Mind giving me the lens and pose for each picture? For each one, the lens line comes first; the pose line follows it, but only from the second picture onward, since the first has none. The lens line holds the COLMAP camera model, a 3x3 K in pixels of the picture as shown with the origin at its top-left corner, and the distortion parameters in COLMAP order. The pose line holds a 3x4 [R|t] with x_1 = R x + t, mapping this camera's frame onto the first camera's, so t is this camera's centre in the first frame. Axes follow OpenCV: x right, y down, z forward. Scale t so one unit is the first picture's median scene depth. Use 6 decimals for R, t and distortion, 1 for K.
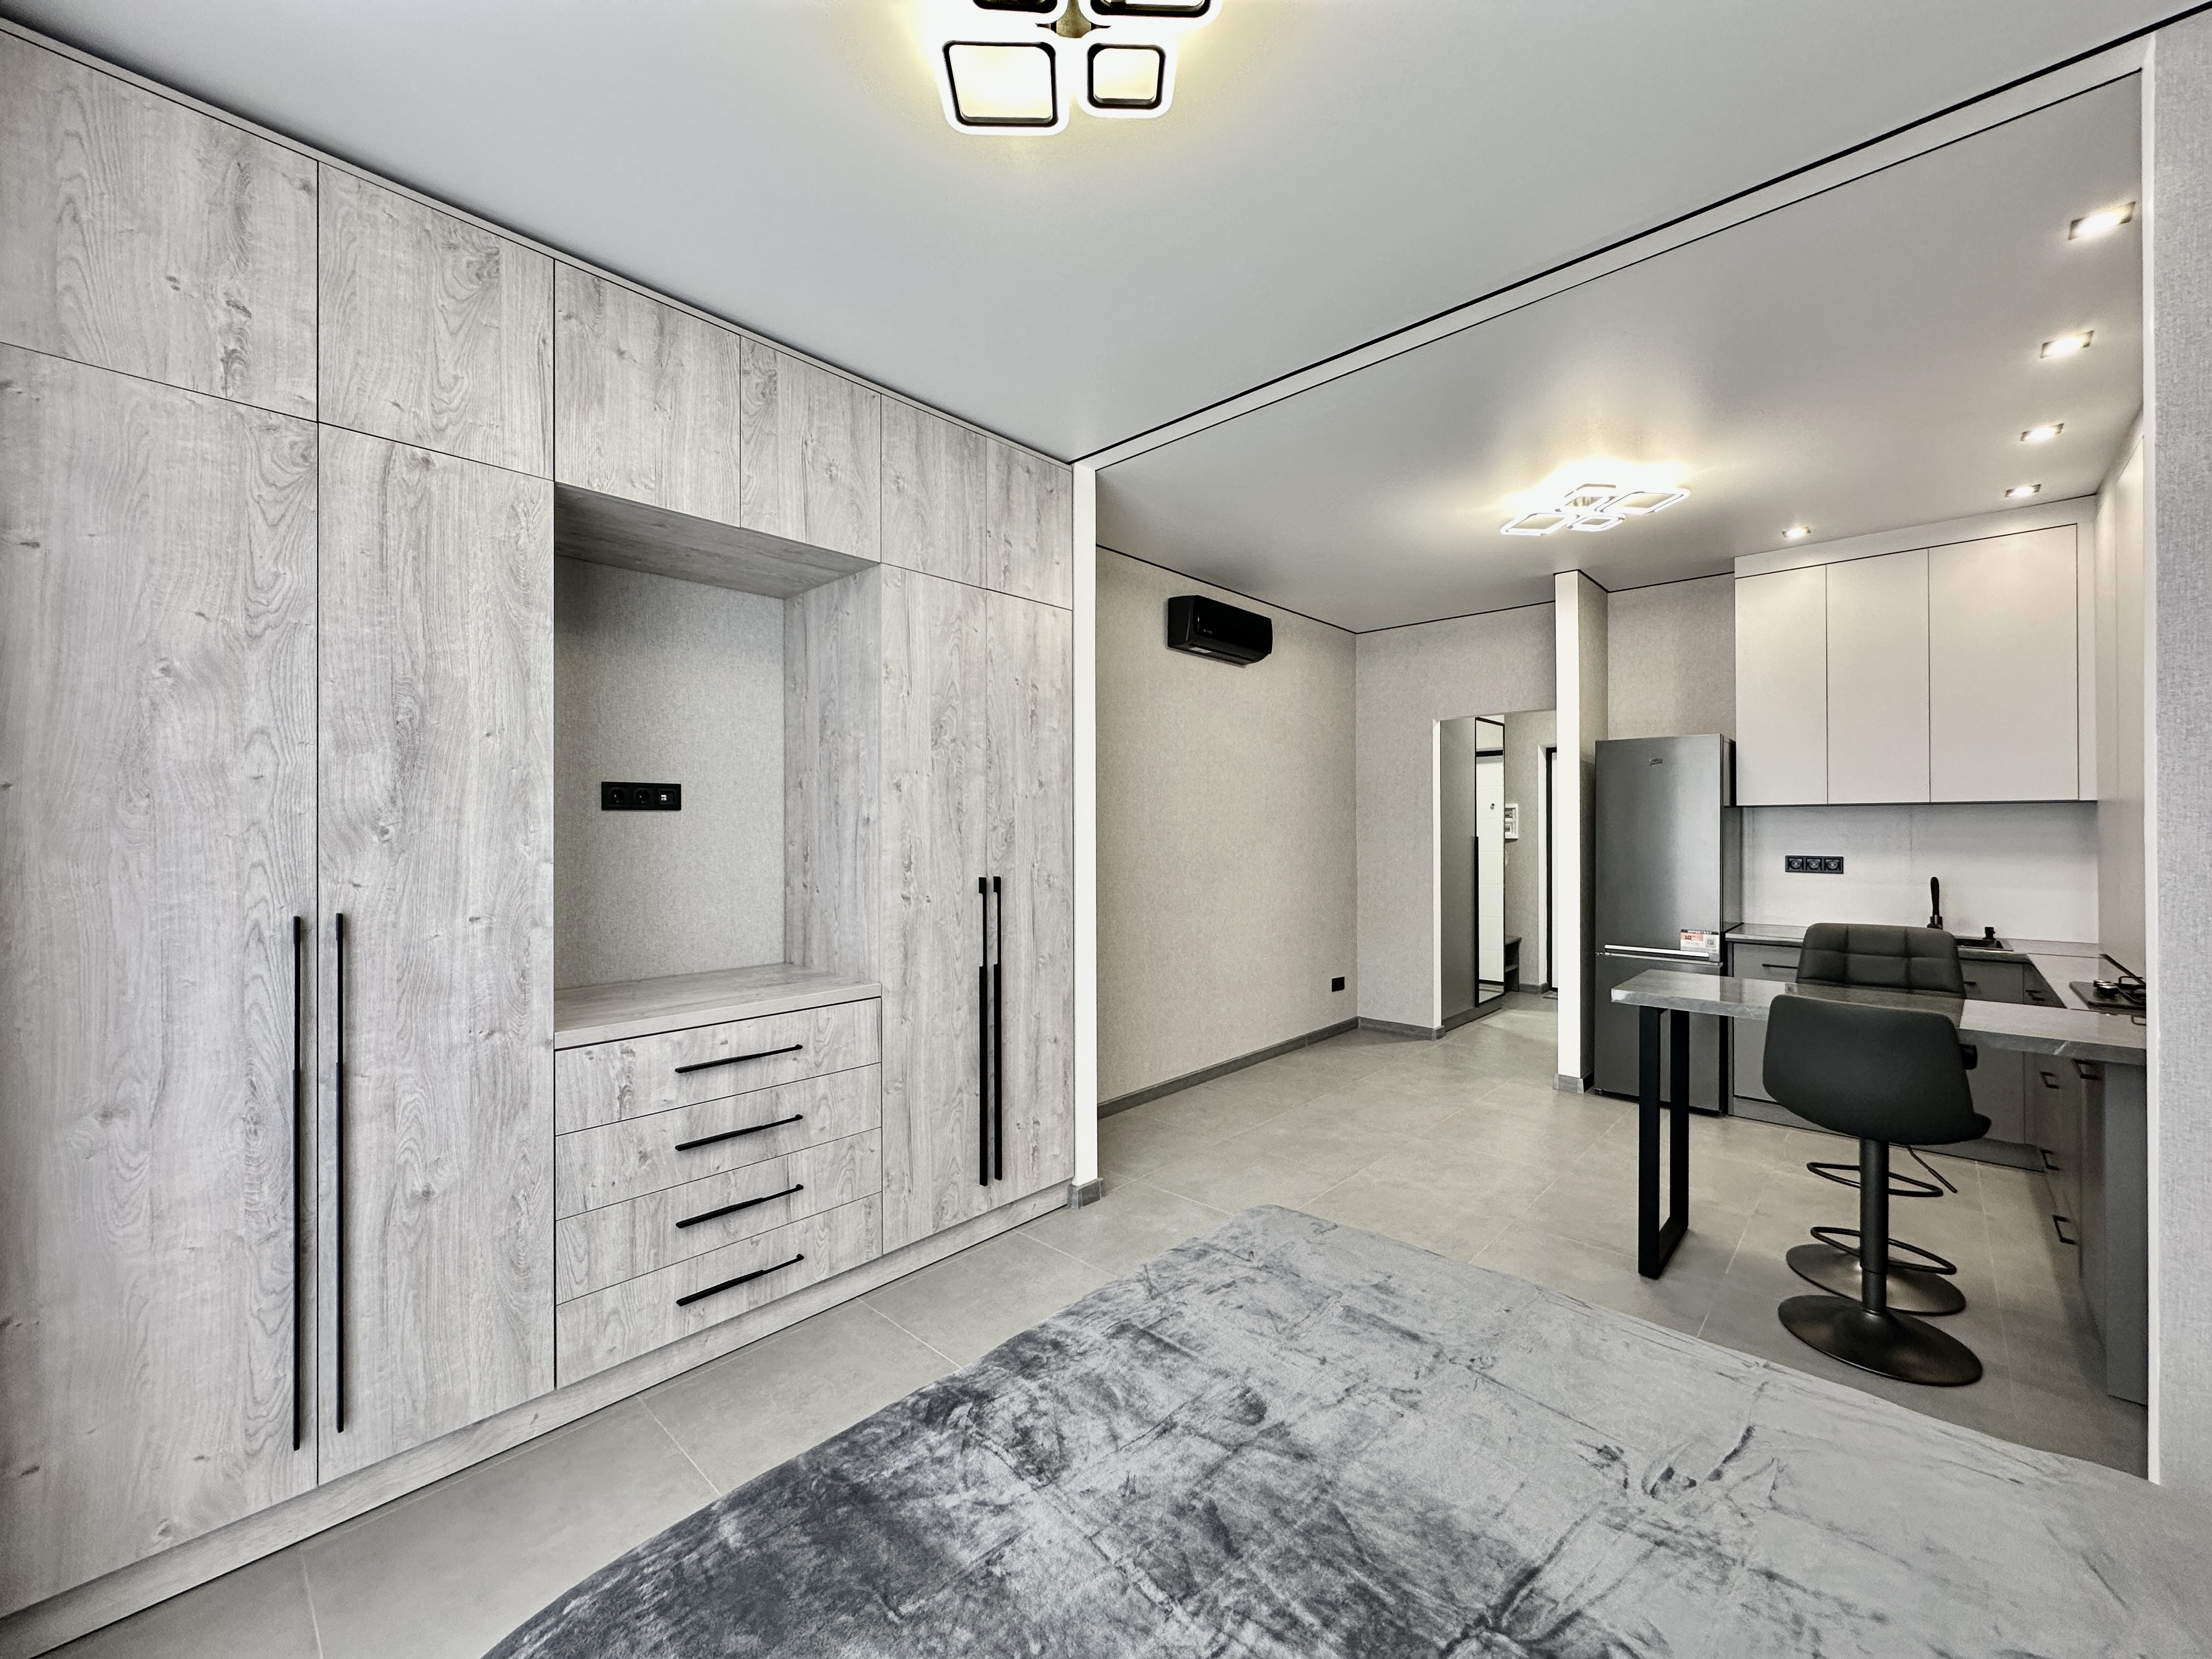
lens RADIAL K [[883.2, 0, 1106.3], [0, 883.2, 825.9], [0, 0, 1]] dist [-0.000696, 0.000012]
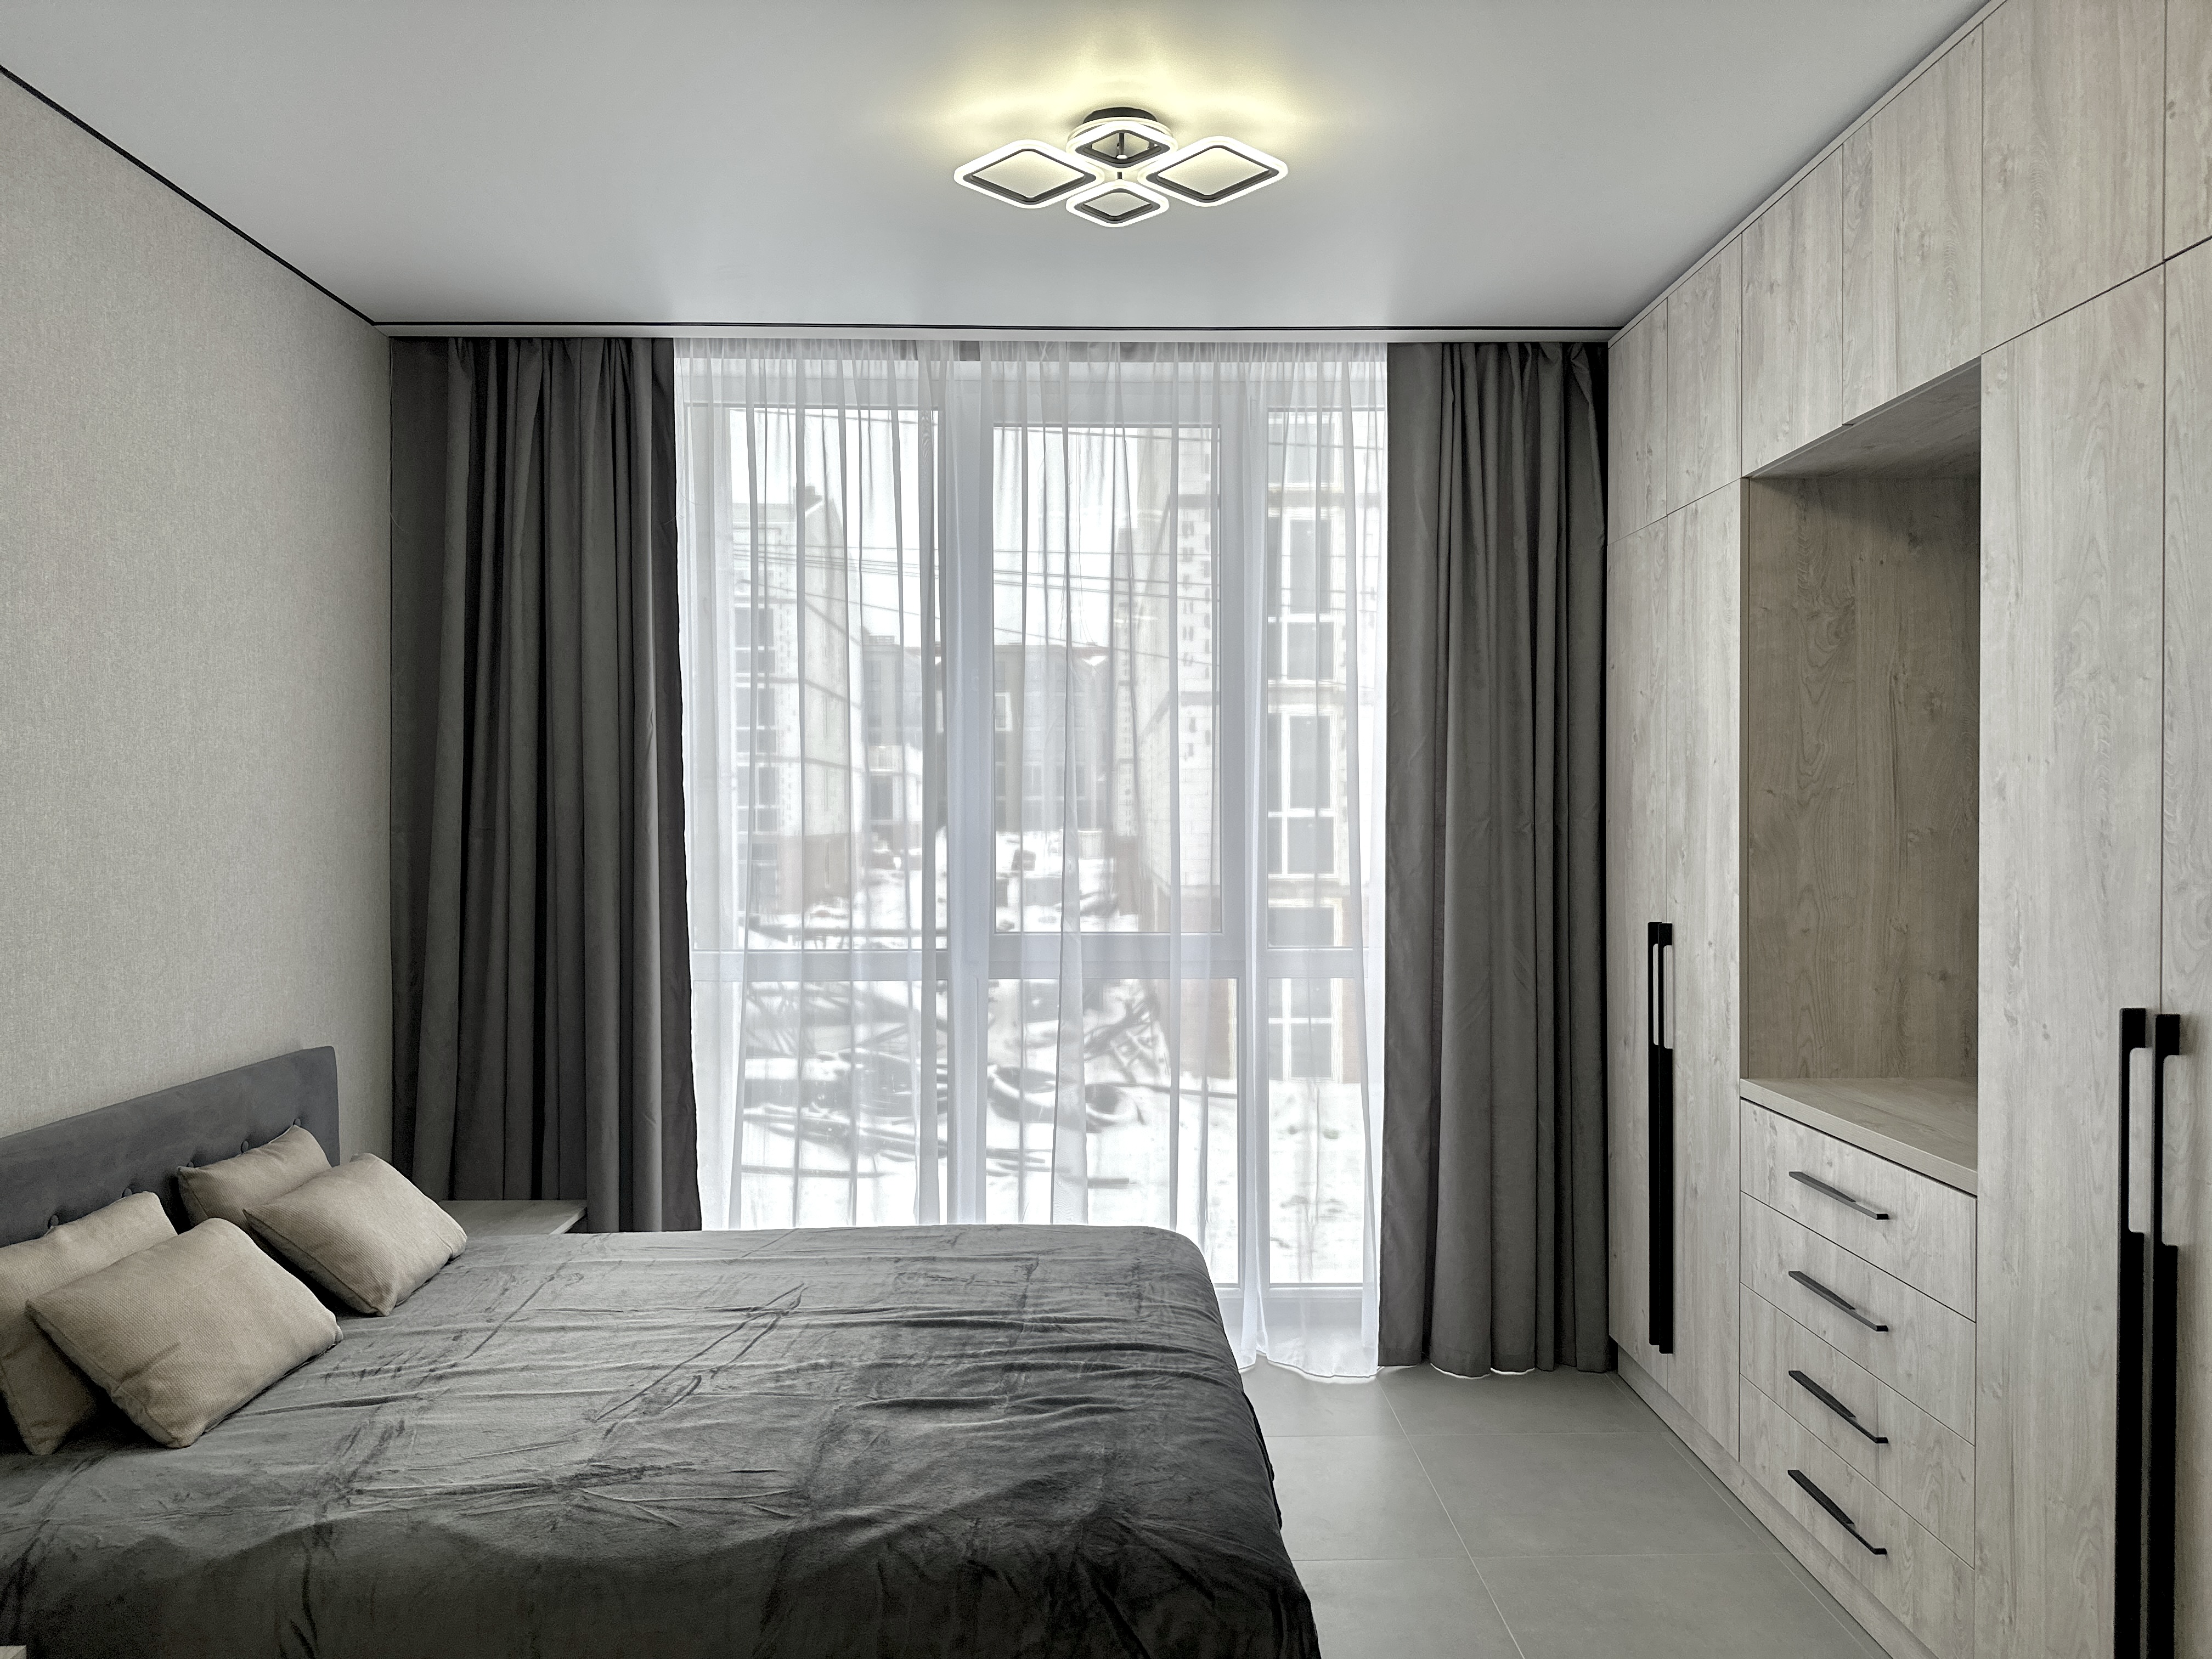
lens RADIAL K [[1534.3, 0, 1110.7], [0, 1534.3, 839.1], [0, 0, 1]] dist [0.104836, -0.161921]
pose [[-0.722379, 0.016020, -0.691311, 0.710859], [0.008006, 0.999858, 0.014804, -0.033474], [0.691451, 0.005160, -0.722405, 1.255072]]
